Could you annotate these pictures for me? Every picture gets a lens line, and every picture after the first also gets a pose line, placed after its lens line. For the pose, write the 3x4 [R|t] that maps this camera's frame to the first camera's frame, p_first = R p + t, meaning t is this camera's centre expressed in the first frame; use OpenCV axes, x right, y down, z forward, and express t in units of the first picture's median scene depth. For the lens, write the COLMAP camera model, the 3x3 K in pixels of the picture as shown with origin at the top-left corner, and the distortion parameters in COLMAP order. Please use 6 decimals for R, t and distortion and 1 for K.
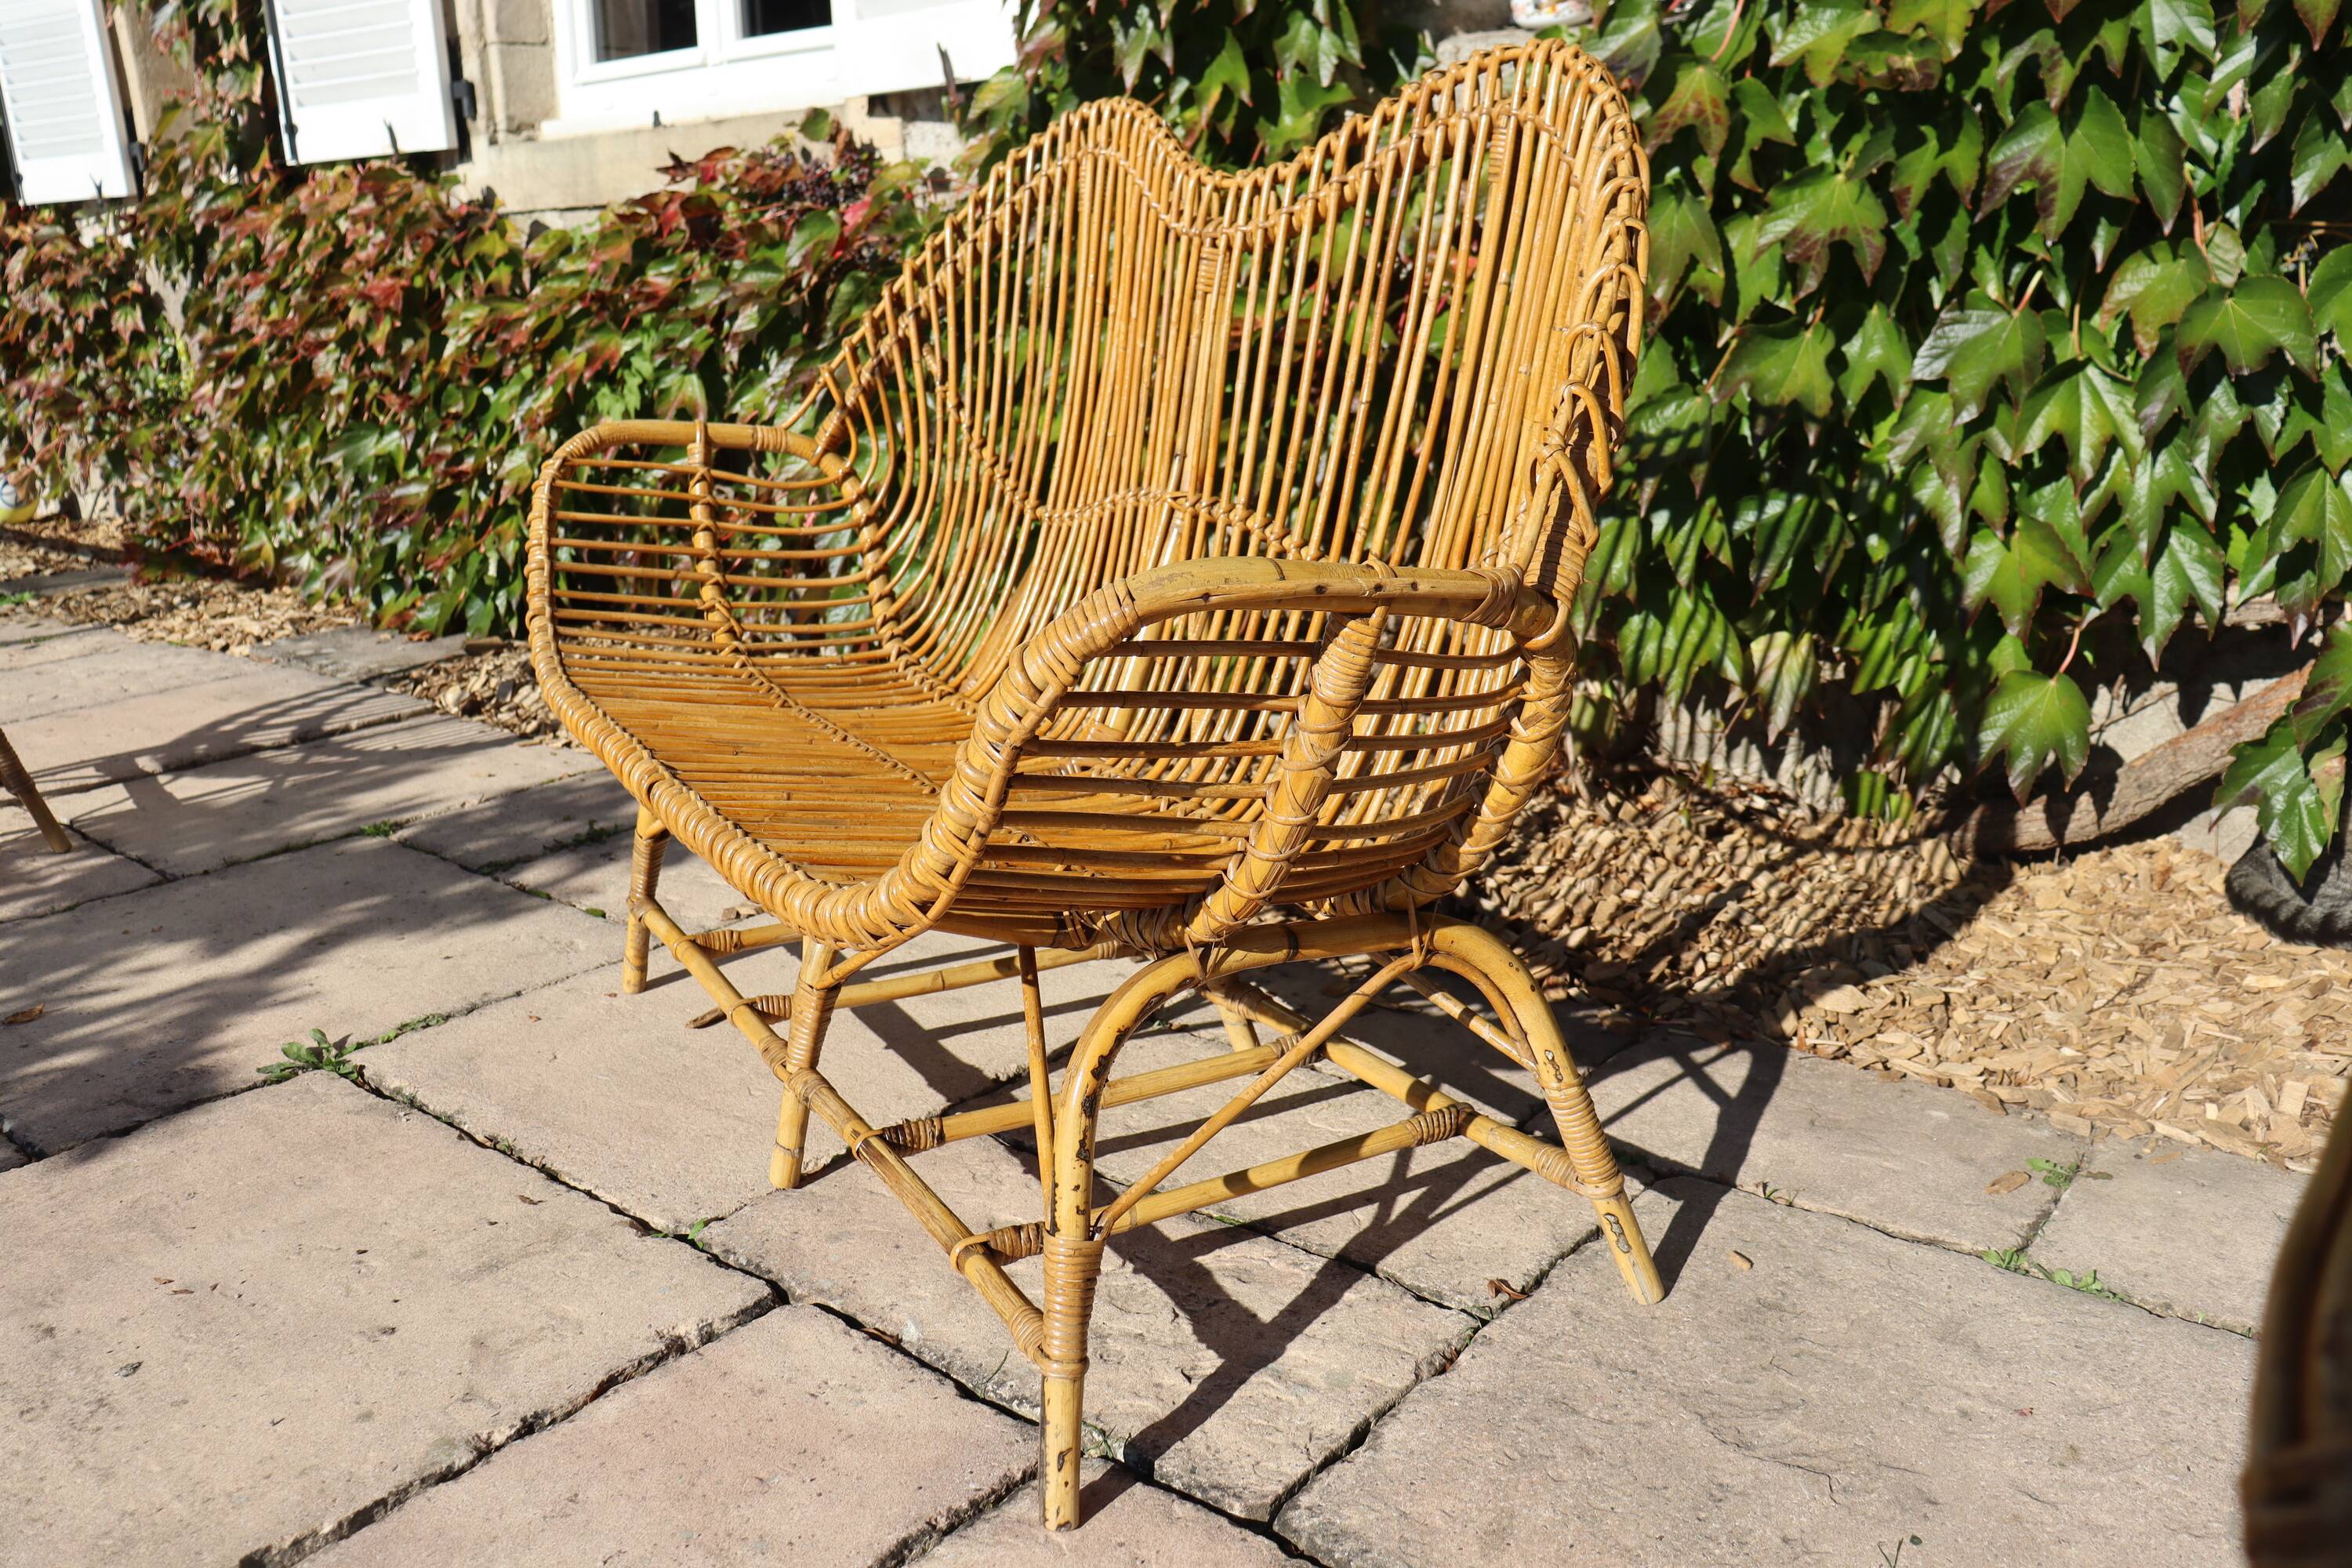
lens RADIAL K [[1913.6, 0, 1176.5], [0, 1913.6, 769.2], [0, 0, 1]] dist [-0.100324, 0.049925]
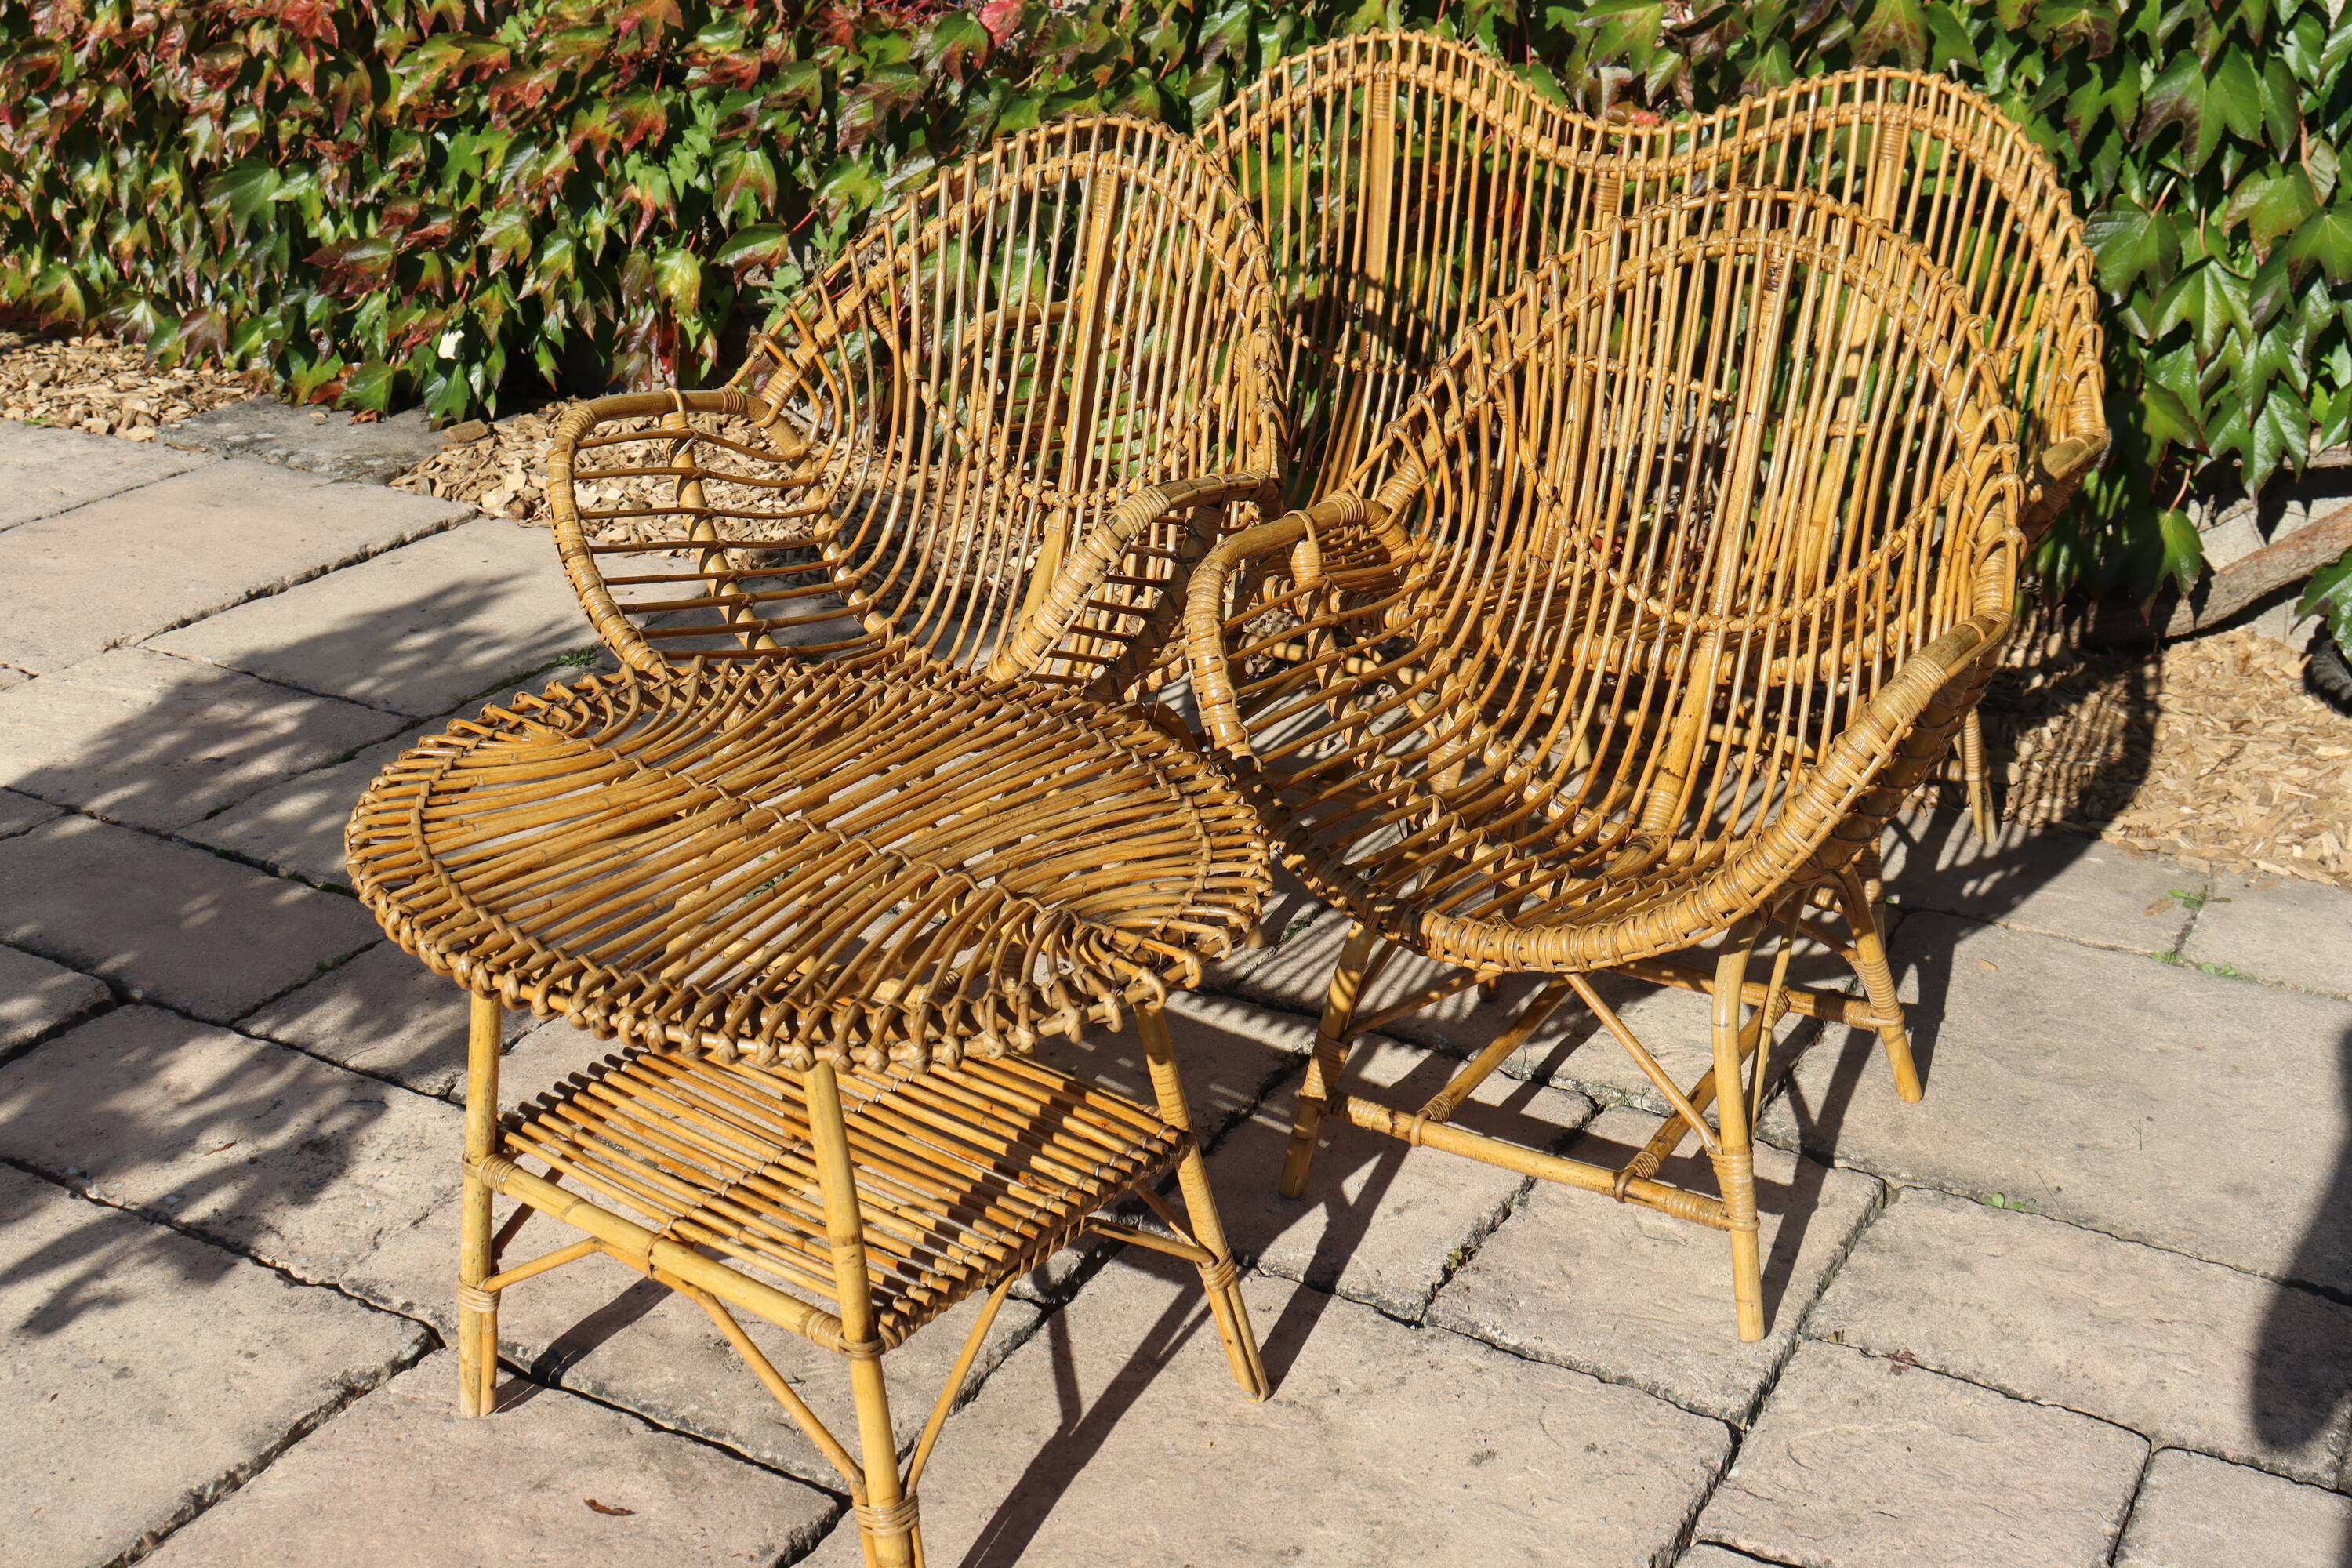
lens RADIAL K [[2741.7, 0, 1167.1], [0, 2741.7, 776.4], [0, 0, 1]] dist [0.035045, 0.000000]
pose [[0.985822, -0.043232, 0.162131, -0.504298], [0.021720, 0.990988, 0.132177, -0.133815], [-0.166384, -0.126781, 0.977877, -0.716158]]
